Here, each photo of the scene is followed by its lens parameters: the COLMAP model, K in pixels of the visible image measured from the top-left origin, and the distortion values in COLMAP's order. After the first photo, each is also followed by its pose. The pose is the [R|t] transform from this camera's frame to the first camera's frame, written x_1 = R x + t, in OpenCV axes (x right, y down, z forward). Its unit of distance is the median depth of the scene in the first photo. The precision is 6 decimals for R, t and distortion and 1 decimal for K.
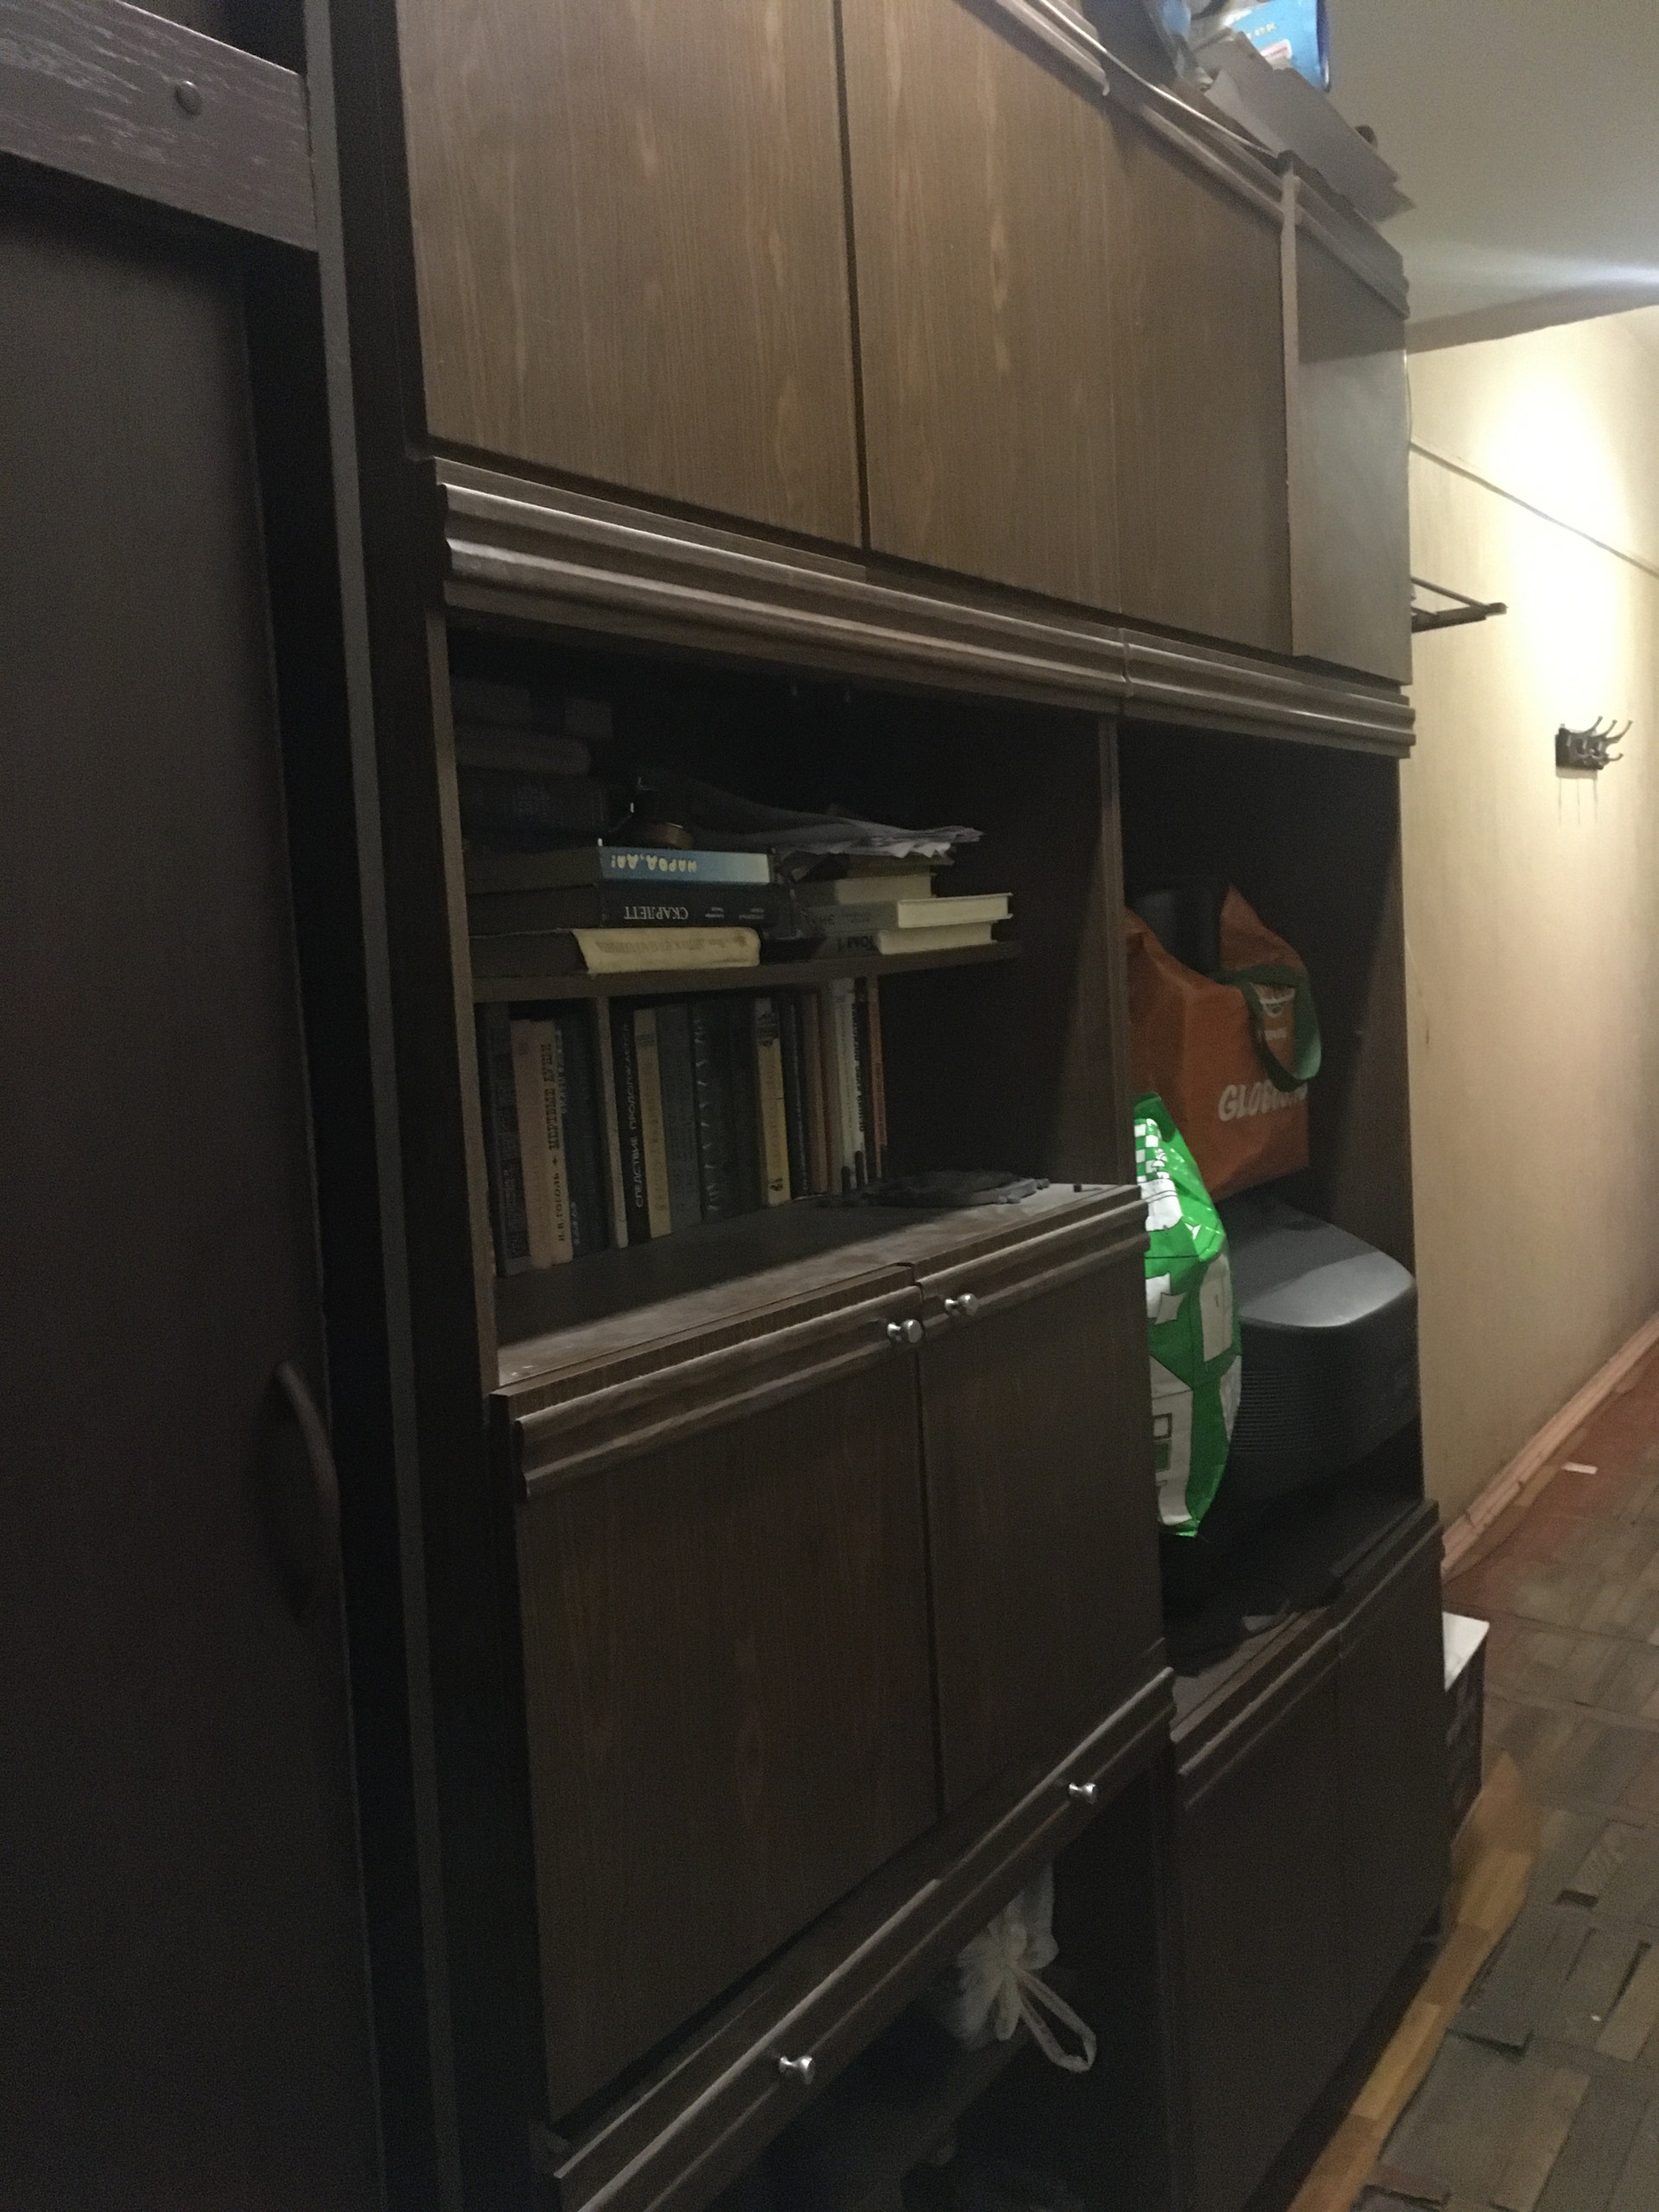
lens RADIAL K [[1869.3, 0, 829.5], [0, 1869.3, 1106.0], [0, 0, 1]] dist [0.070685, -0.096924]
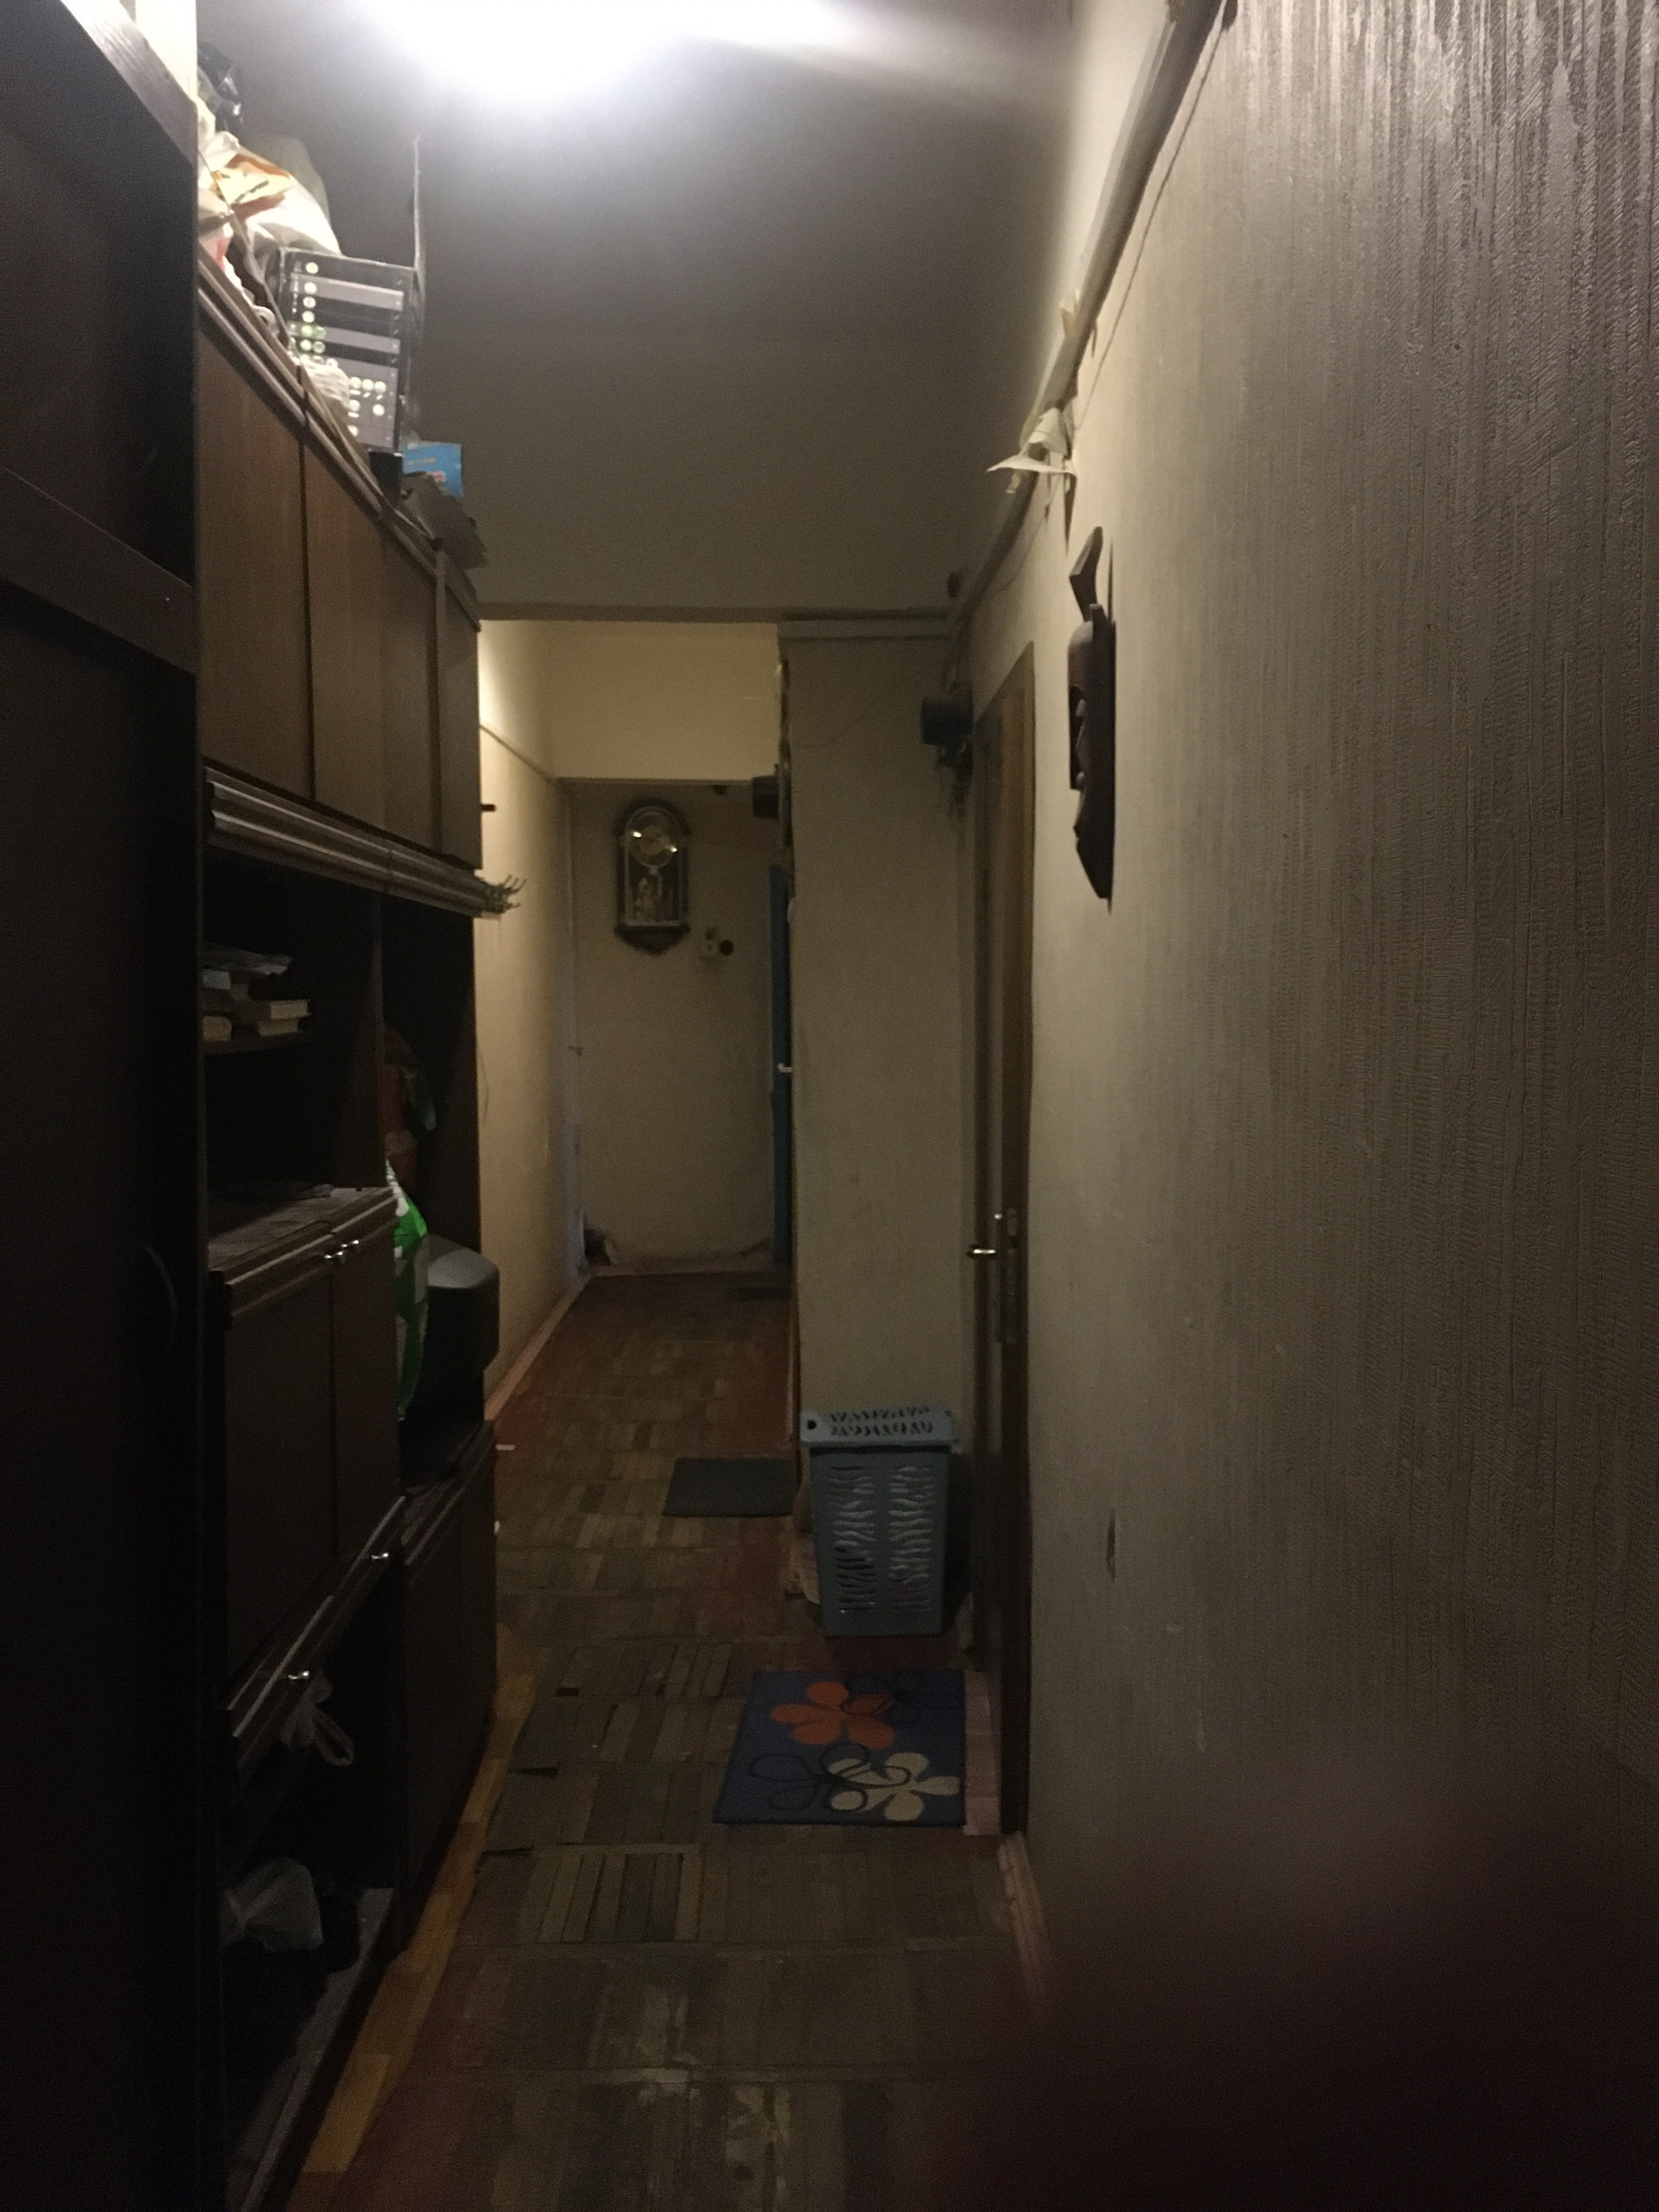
lens RADIAL K [[1869.3, 0, 829.5], [0, 1869.3, 1106.0], [0, 0, 1]] dist [0.070685, -0.096924]
pose [[0.814671, 0.017985, 0.579645, -0.436942], [0.011500, 0.998821, -0.047154, 0.050371], [-0.579810, 0.045081, 0.813504, -0.488979]]
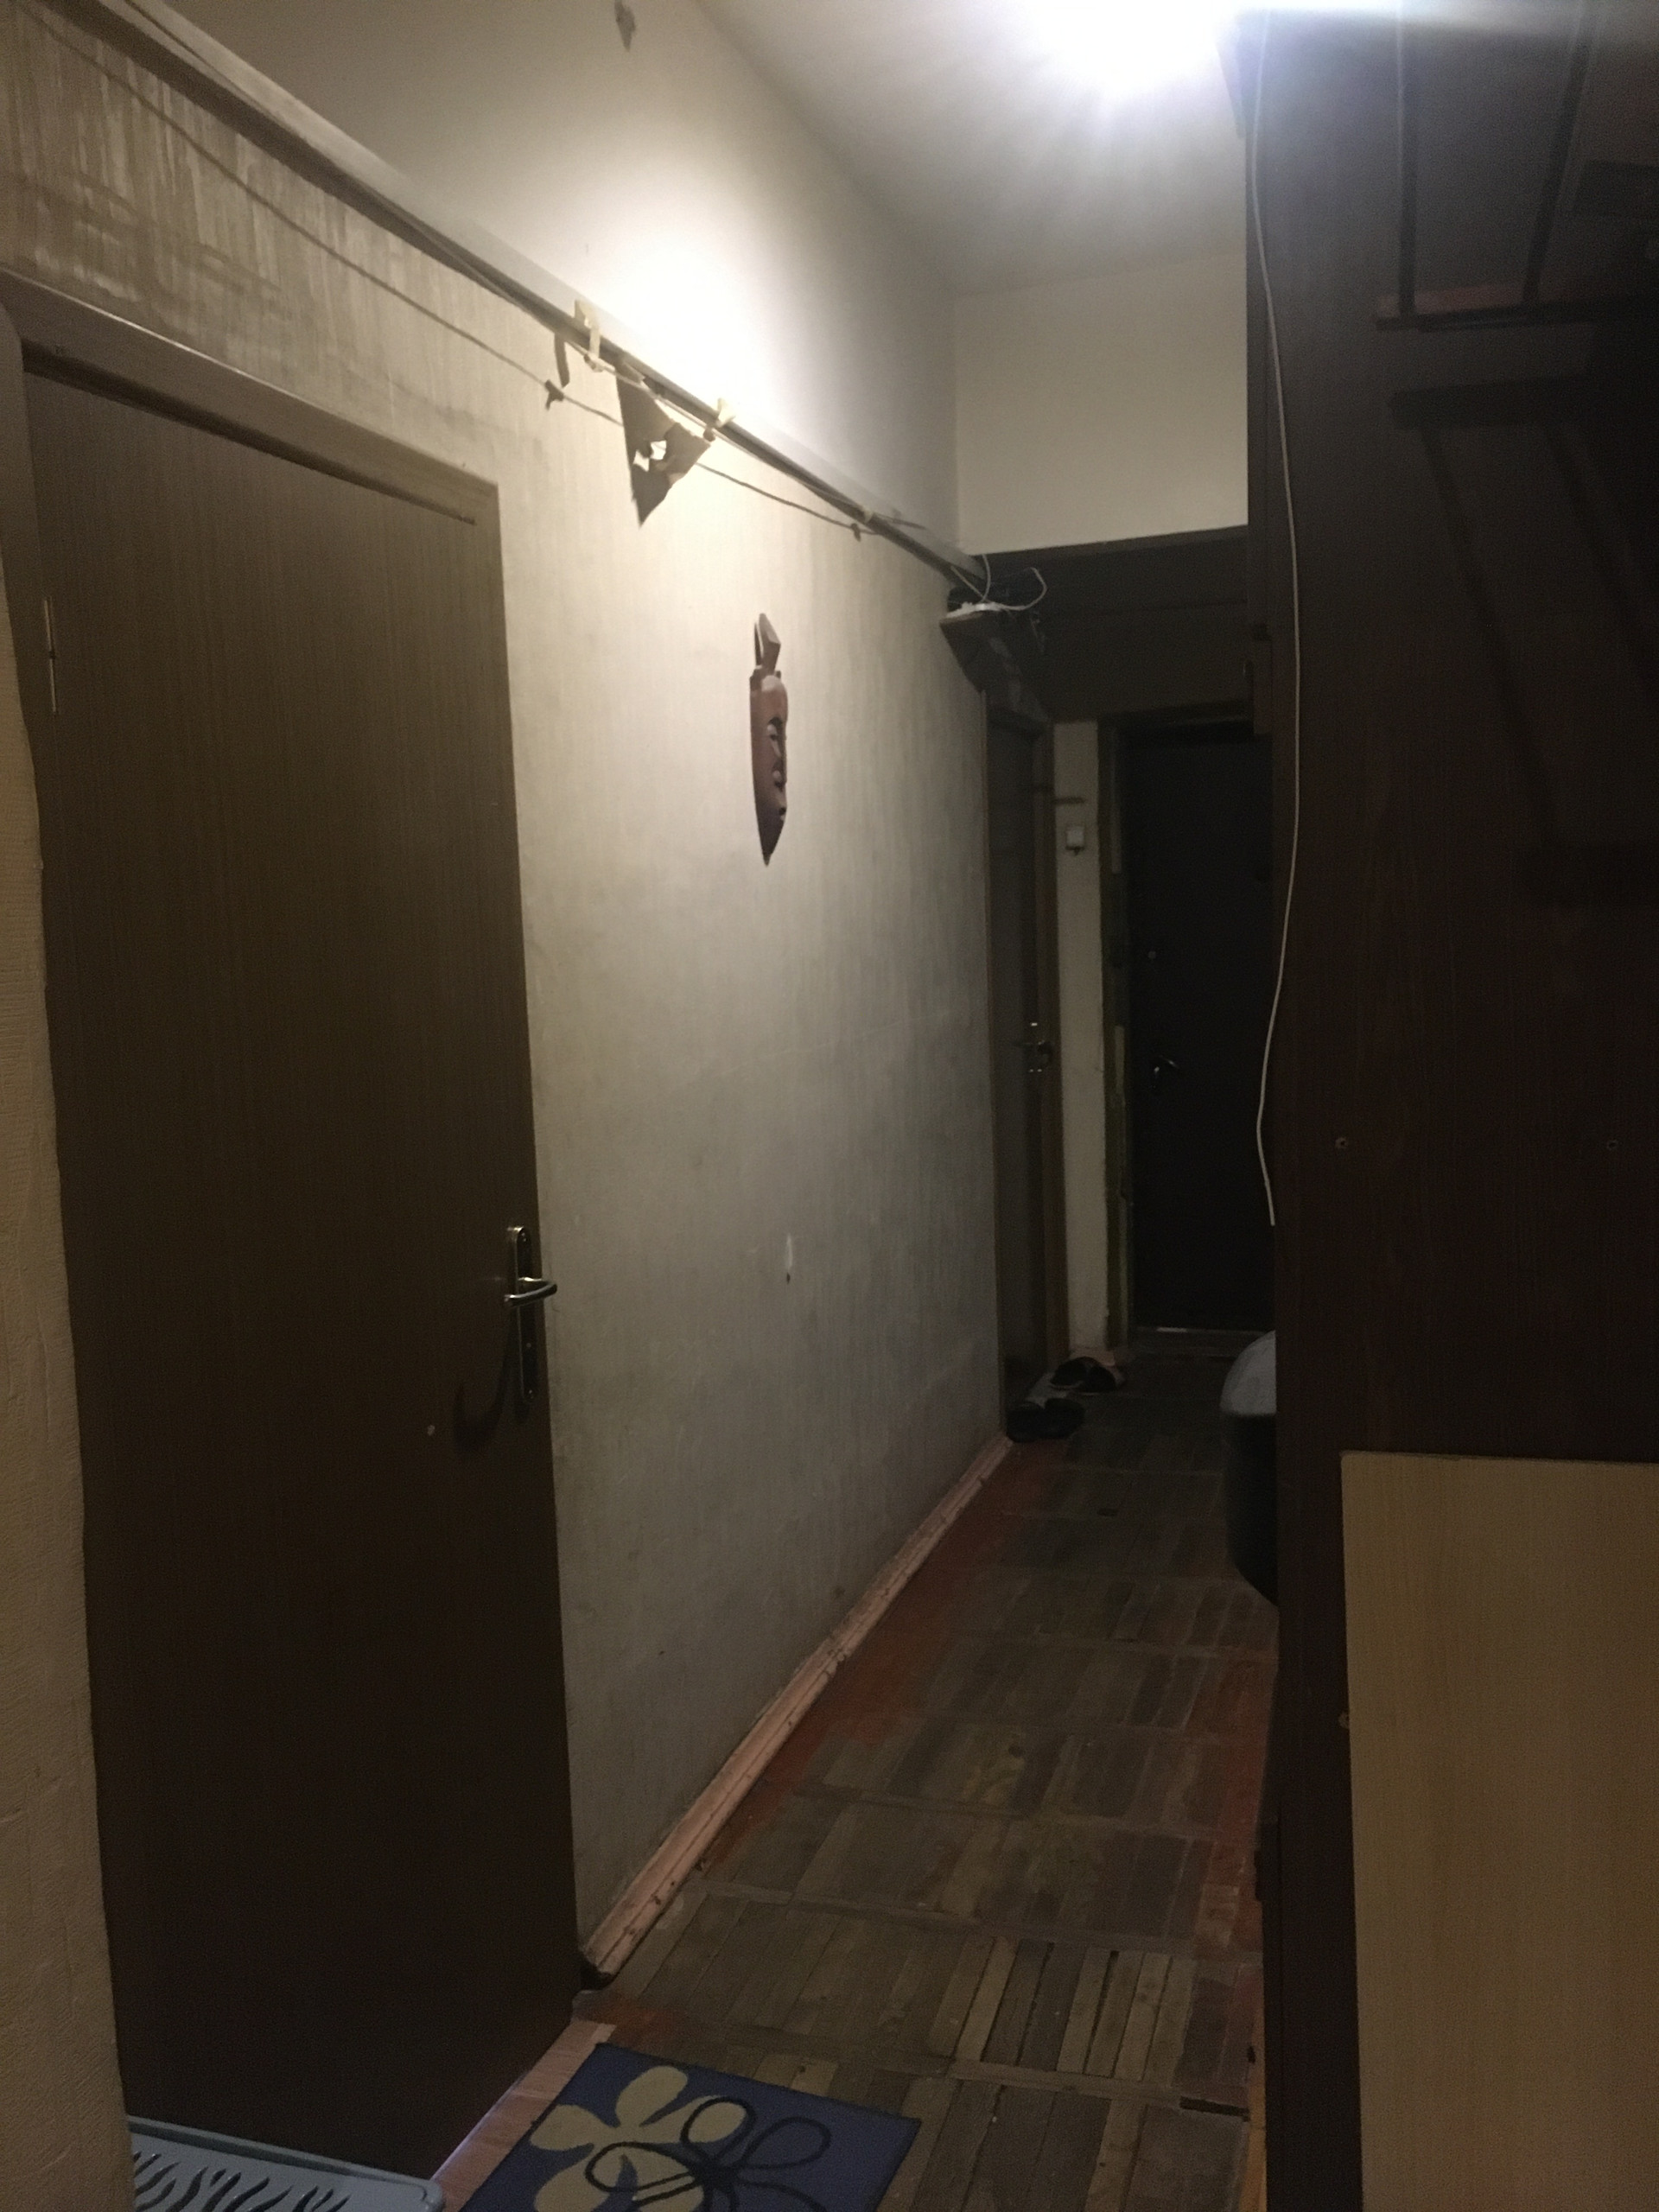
lens RADIAL K [[1869.3, 0, 829.5], [0, 1869.3, 1106.0], [0, 0, 1]] dist [0.070685, -0.096924]
pose [[-0.949581, 0.120468, -0.289453, 0.896665], [0.061663, 0.976962, 0.204312, -0.271929], [0.307397, 0.176162, -0.935133, 2.161830]]
